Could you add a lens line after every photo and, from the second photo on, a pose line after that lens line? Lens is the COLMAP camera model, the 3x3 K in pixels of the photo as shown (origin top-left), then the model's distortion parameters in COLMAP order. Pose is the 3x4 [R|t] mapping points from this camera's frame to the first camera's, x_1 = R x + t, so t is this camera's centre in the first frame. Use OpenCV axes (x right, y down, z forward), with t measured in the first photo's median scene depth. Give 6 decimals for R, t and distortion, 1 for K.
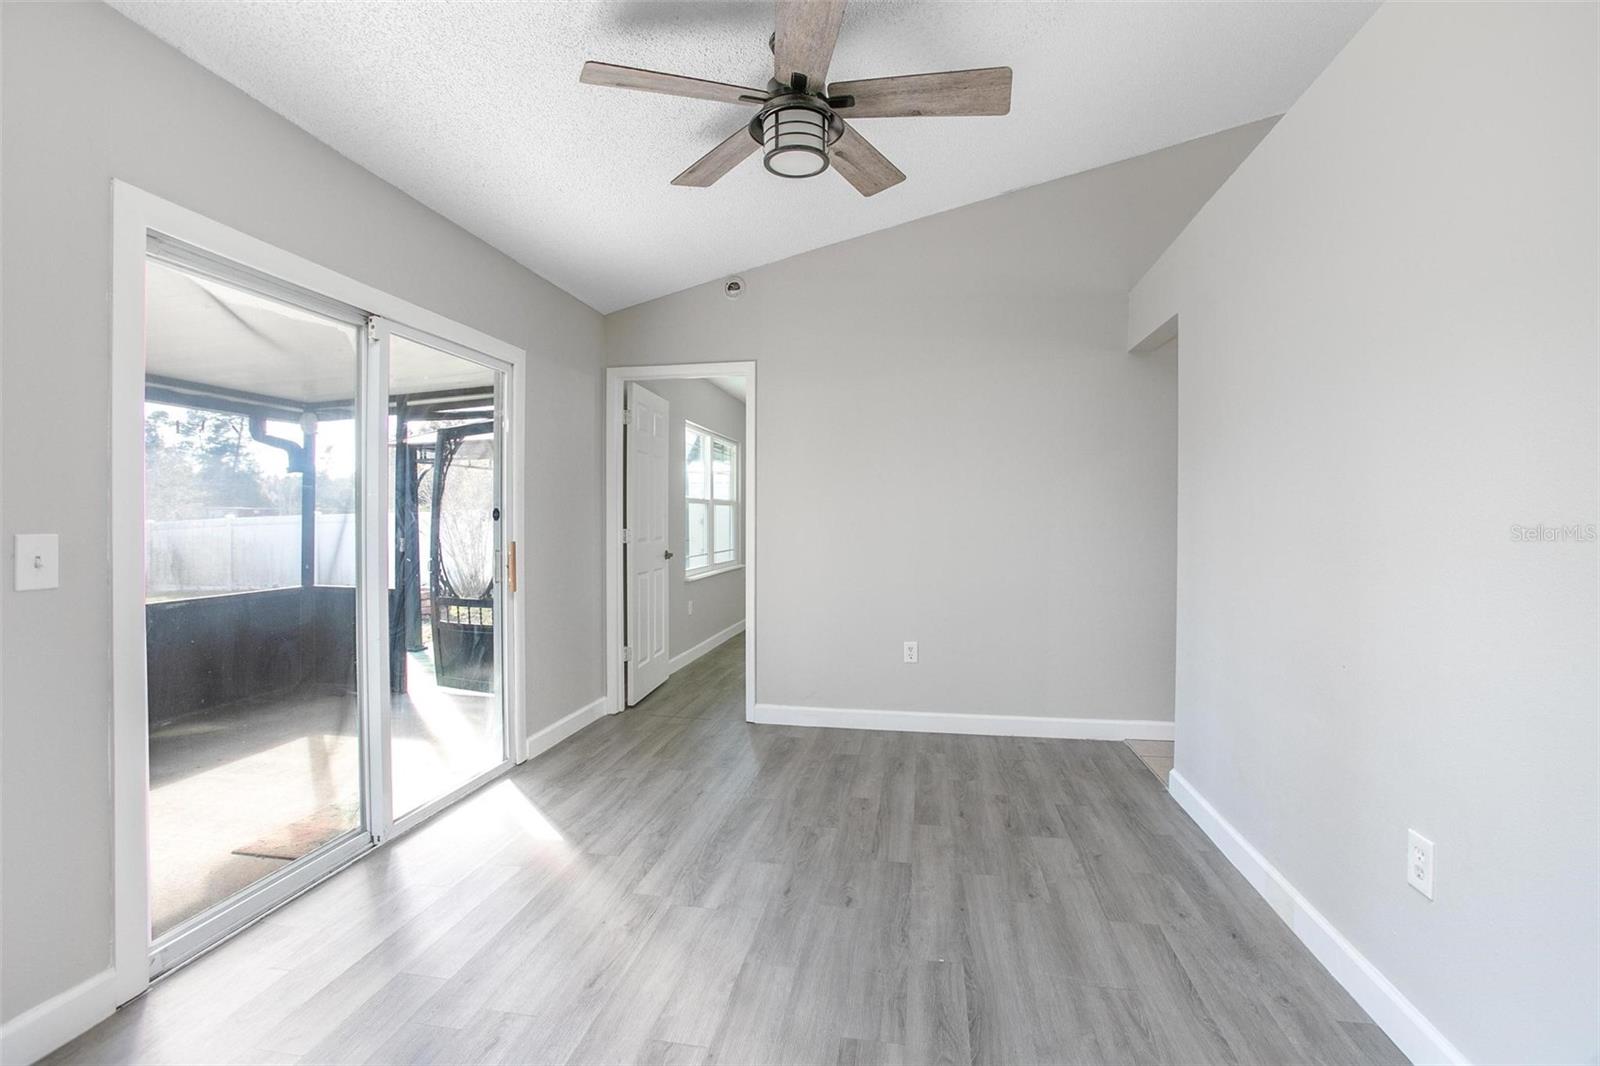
lens RADIAL K [[728.4, 0, 802.0], [0, 728.4, 523.7], [0, 0, 1]] dist [-0.032771, 0.007764]
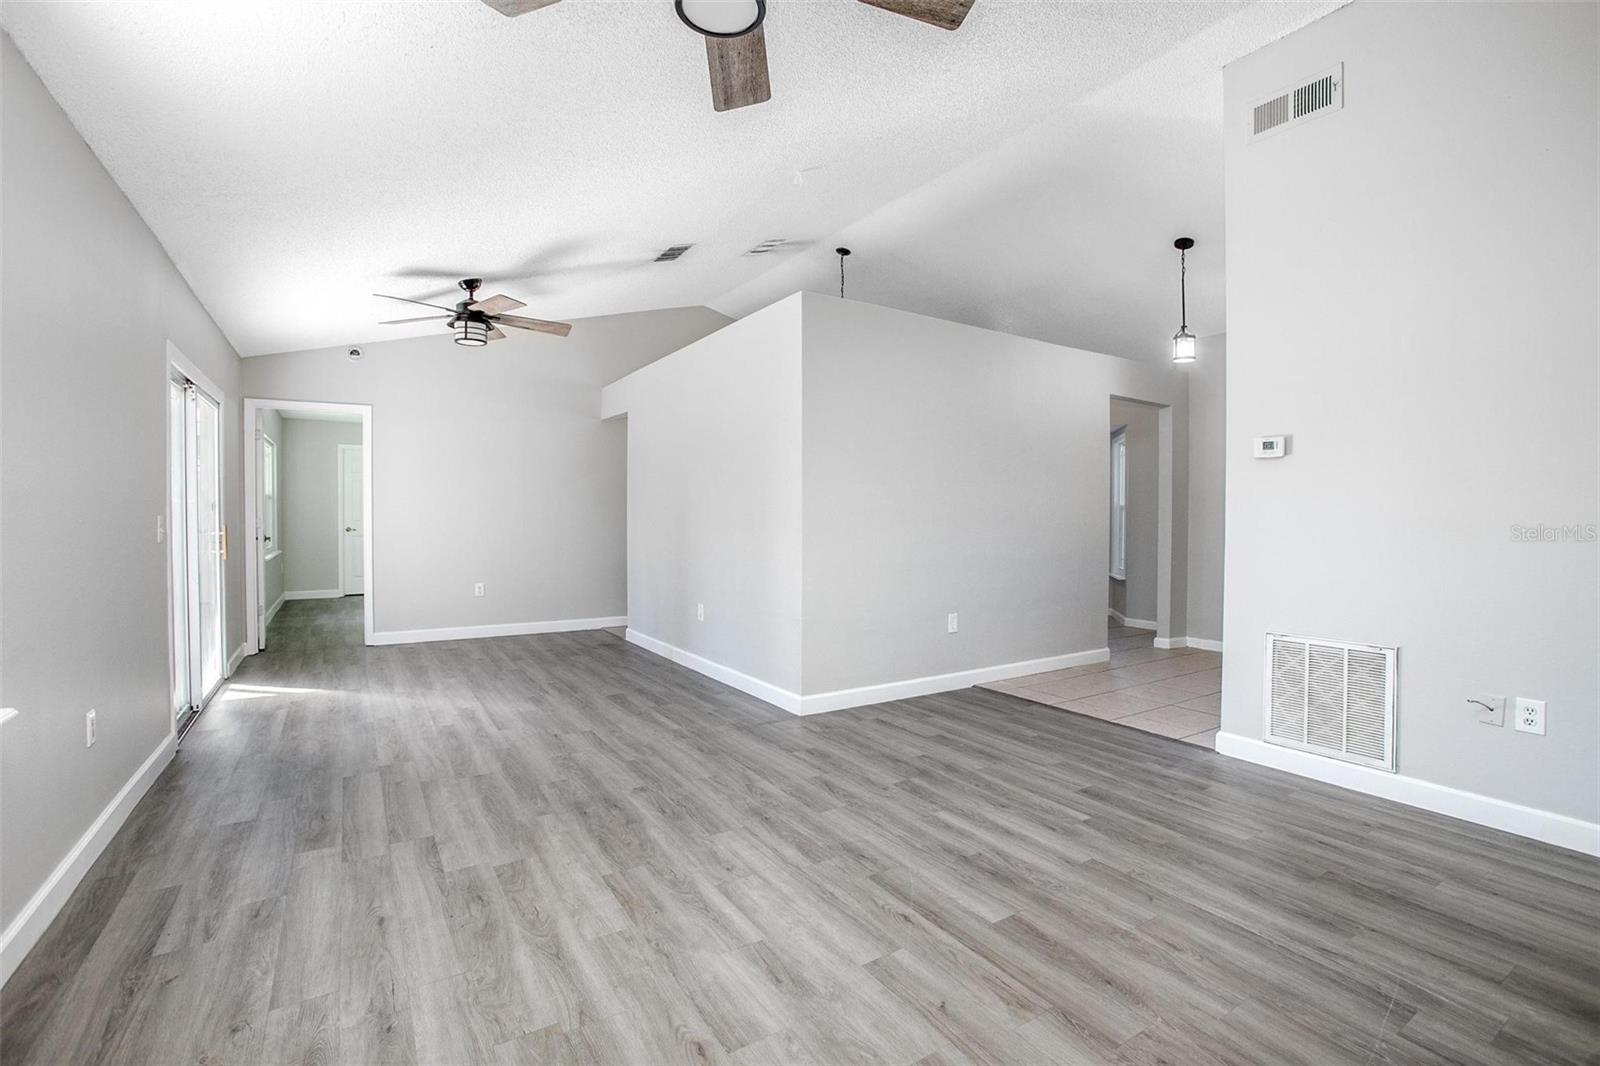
lens RADIAL K [[728.4, 0, 802.5], [0, 728.4, 542.0], [0, 0, 1]] dist [-0.032771, 0.007764]
pose [[0.750496, -0.018385, 0.660619, -0.477863], [0.004829, 0.999739, 0.022337, 0.044142], [-0.660857, -0.013574, 0.750389, -0.888905]]
